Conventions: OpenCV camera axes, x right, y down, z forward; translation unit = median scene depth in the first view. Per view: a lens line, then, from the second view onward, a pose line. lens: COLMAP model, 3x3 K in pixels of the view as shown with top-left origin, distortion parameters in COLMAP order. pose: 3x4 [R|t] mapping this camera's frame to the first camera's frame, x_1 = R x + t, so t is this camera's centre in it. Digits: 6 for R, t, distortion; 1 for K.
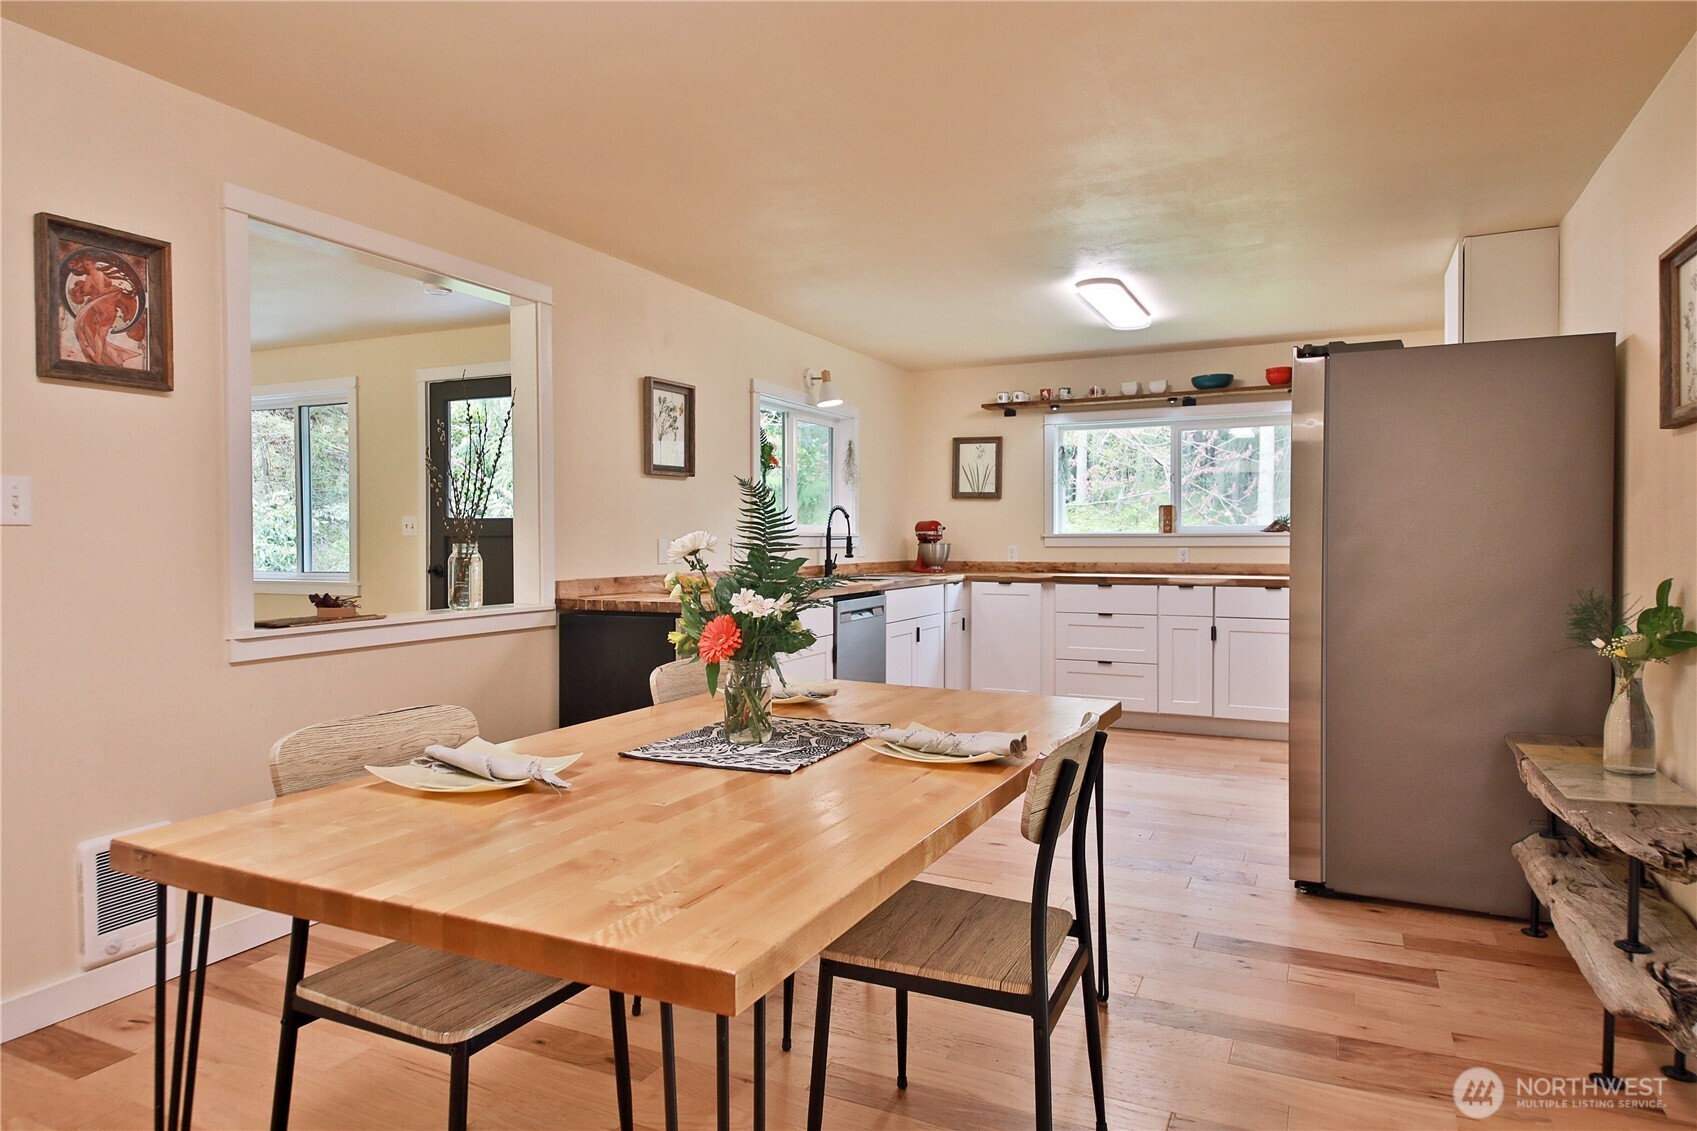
lens RADIAL K [[1049.6, 0, 848.5], [0, 1049.6, 565.5], [0, 0, 1]] dist [0.050382, -0.001473]
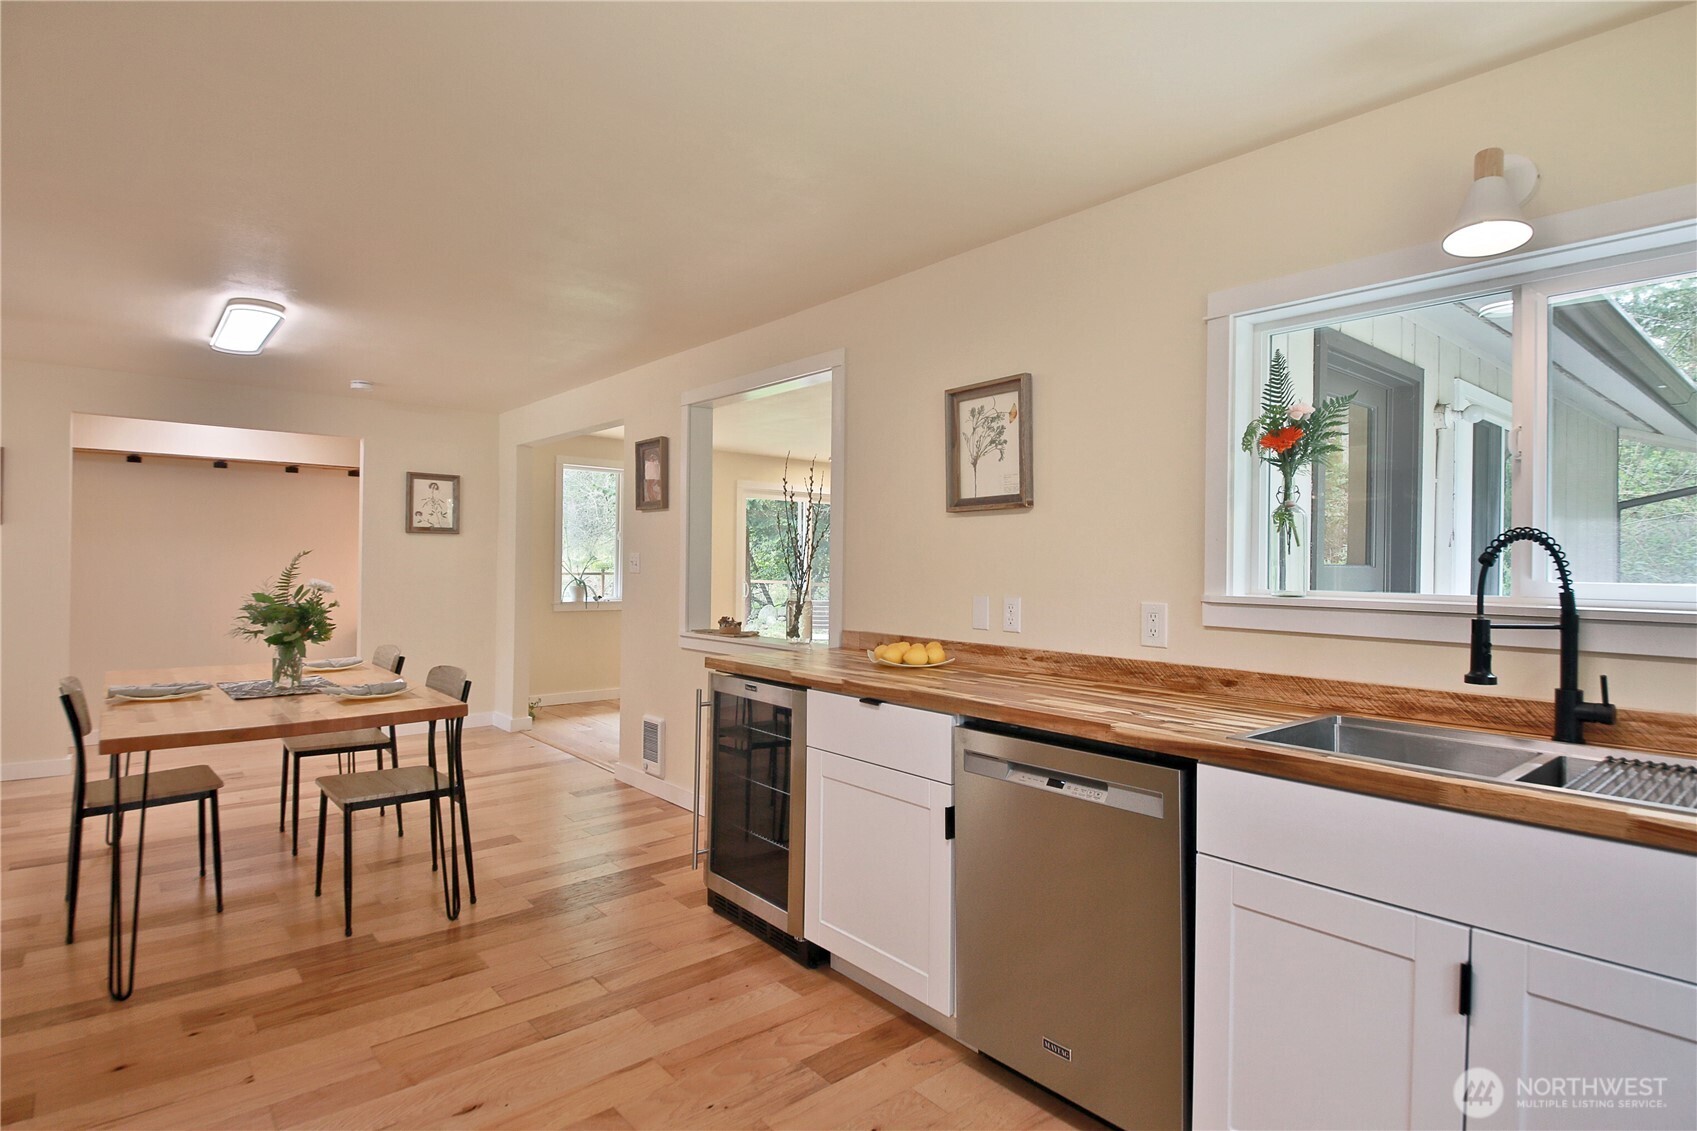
lens RADIAL K [[883.6, 0, 848.5], [0, 883.6, 565.5], [0, 0, 1]] dist [0.046124, -0.035384]
pose [[-0.402577, 0.003878, -0.915378, 0.326662], [-0.033698, 0.999250, 0.019053, -0.040878], [0.914766, 0.038517, -0.402145, 0.865258]]
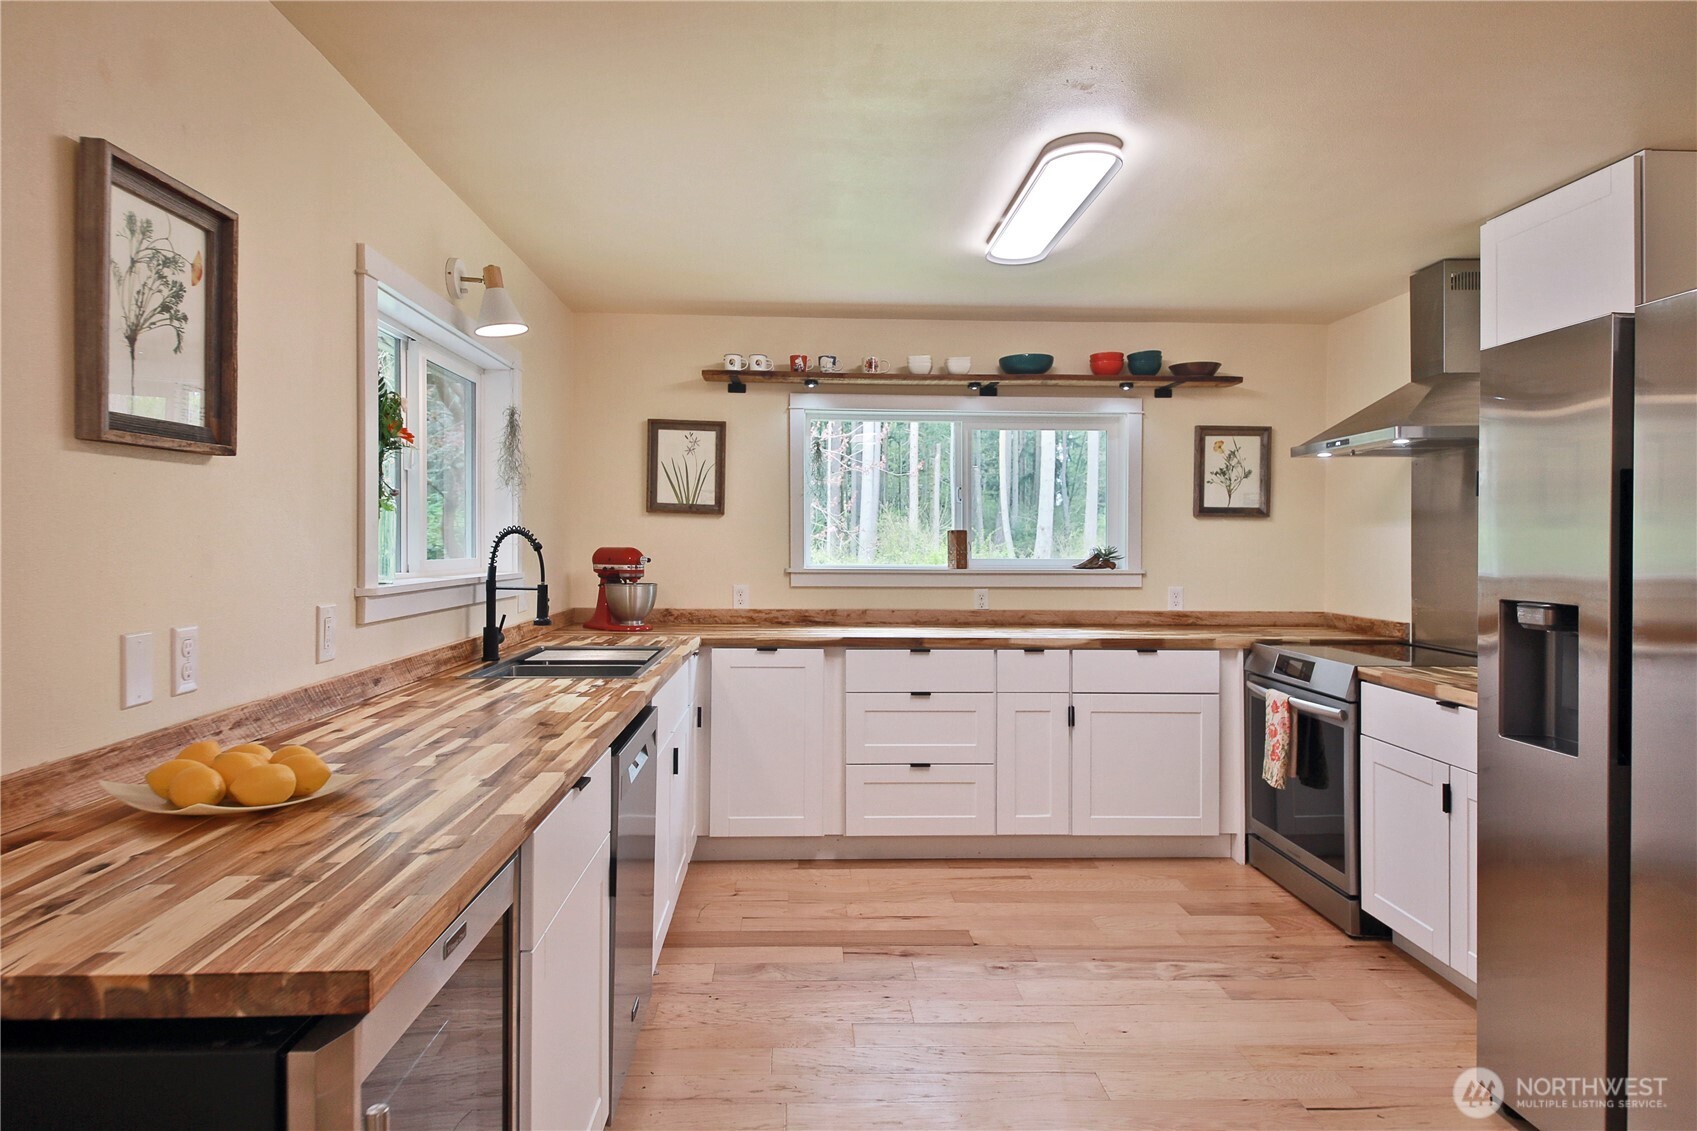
lens RADIAL K [[996.8, 0, 848.5], [0, 996.8, 565.5], [0, 0, 1]] dist [0.034082, -0.030763]
pose [[0.878140, -0.002757, 0.478395, -0.096503], [0.003215, 0.999995, -0.000139, -0.033943], [-0.478392, 0.001660, 0.878145, 0.443454]]
